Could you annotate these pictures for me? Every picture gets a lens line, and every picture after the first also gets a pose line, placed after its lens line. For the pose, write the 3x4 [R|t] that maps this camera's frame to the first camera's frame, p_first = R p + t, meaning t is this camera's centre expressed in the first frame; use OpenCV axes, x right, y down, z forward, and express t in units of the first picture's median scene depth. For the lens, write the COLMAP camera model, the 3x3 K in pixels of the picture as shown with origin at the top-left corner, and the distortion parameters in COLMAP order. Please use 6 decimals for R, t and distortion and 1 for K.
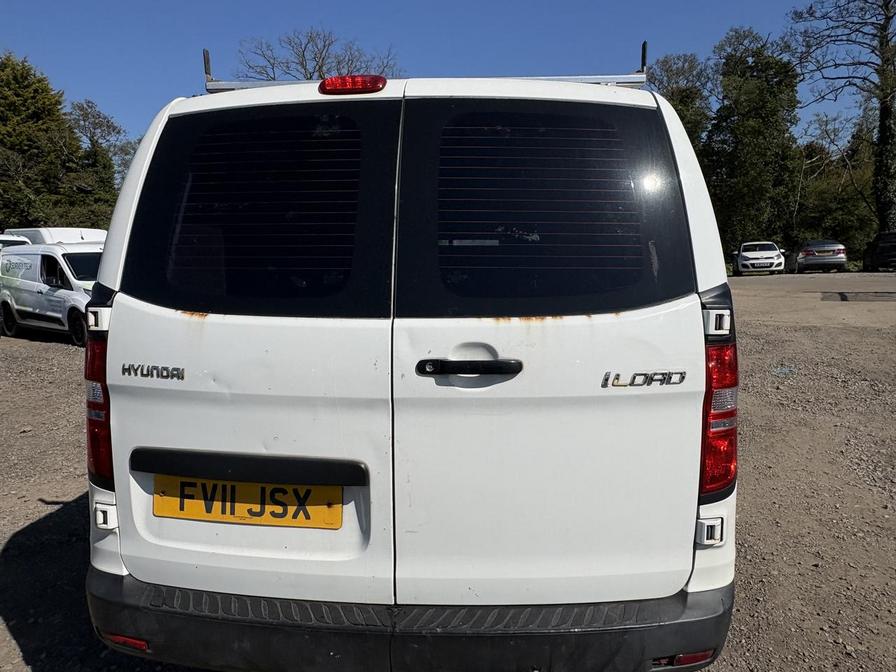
lens RADIAL K [[587.4, 0, 441.2], [0, 587.4, 339.1], [0, 0, 1]] dist [-0.002125, 0.002281]
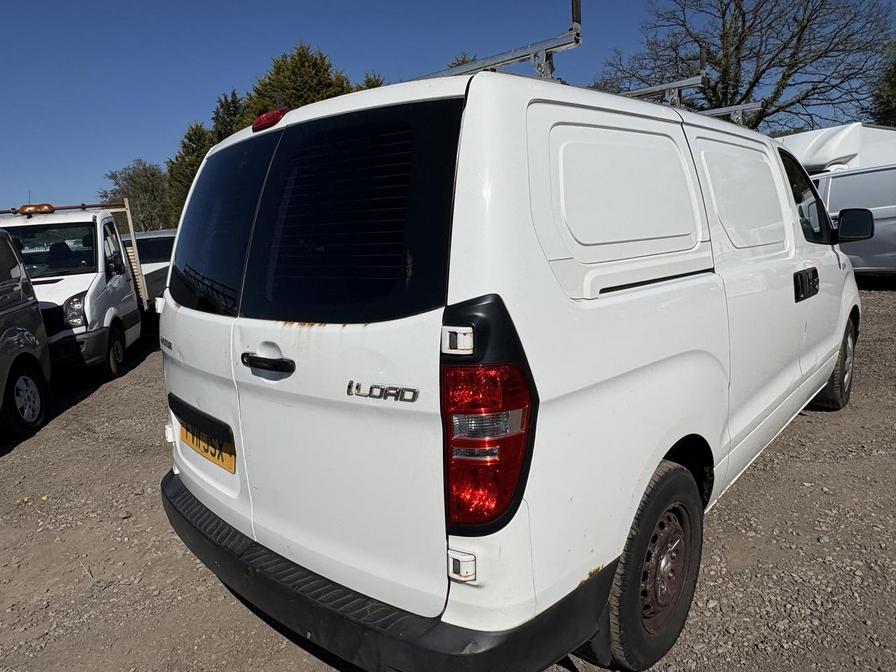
lens RADIAL K [[587.4, 0, 446.8], [0, 587.4, 330.0], [0, 0, 1]] dist [-0.002125, 0.002281]
pose [[0.780733, 0.068405, -0.621109, 1.035224], [-0.032009, 0.997063, 0.069575, -0.108201], [0.624044, -0.034439, 0.780630, 0.297018]]
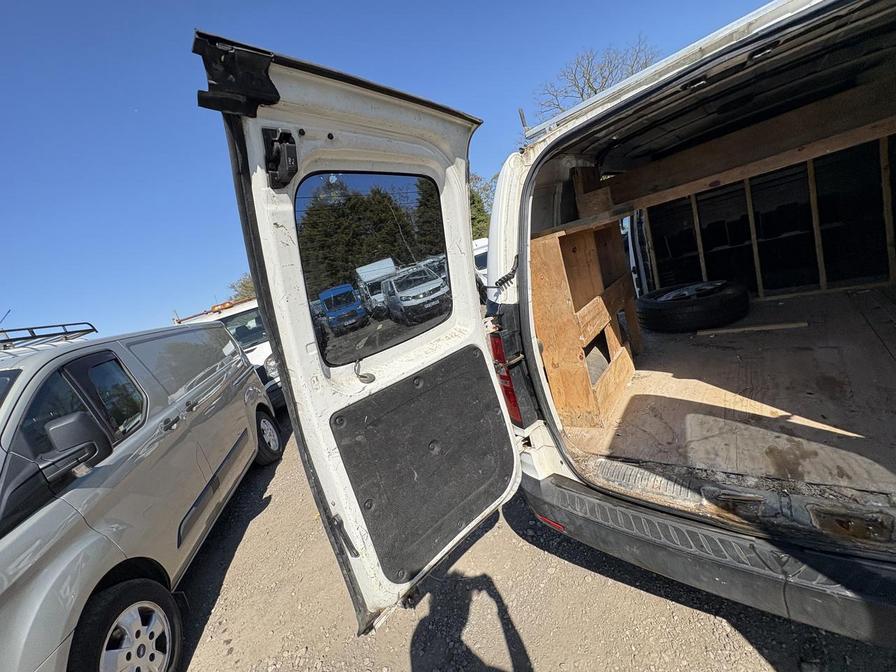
lens RADIAL K [[354.7, 0, 450.4], [0, 354.7, 333.6], [0, 0, 1]] dist [-0.003332, 0.001109]
pose [[0.775982, -0.113971, -0.620373, -0.104599], [0.209573, 0.974250, 0.083157, -0.120309], [0.594921, -0.194542, 0.779886, 0.218321]]
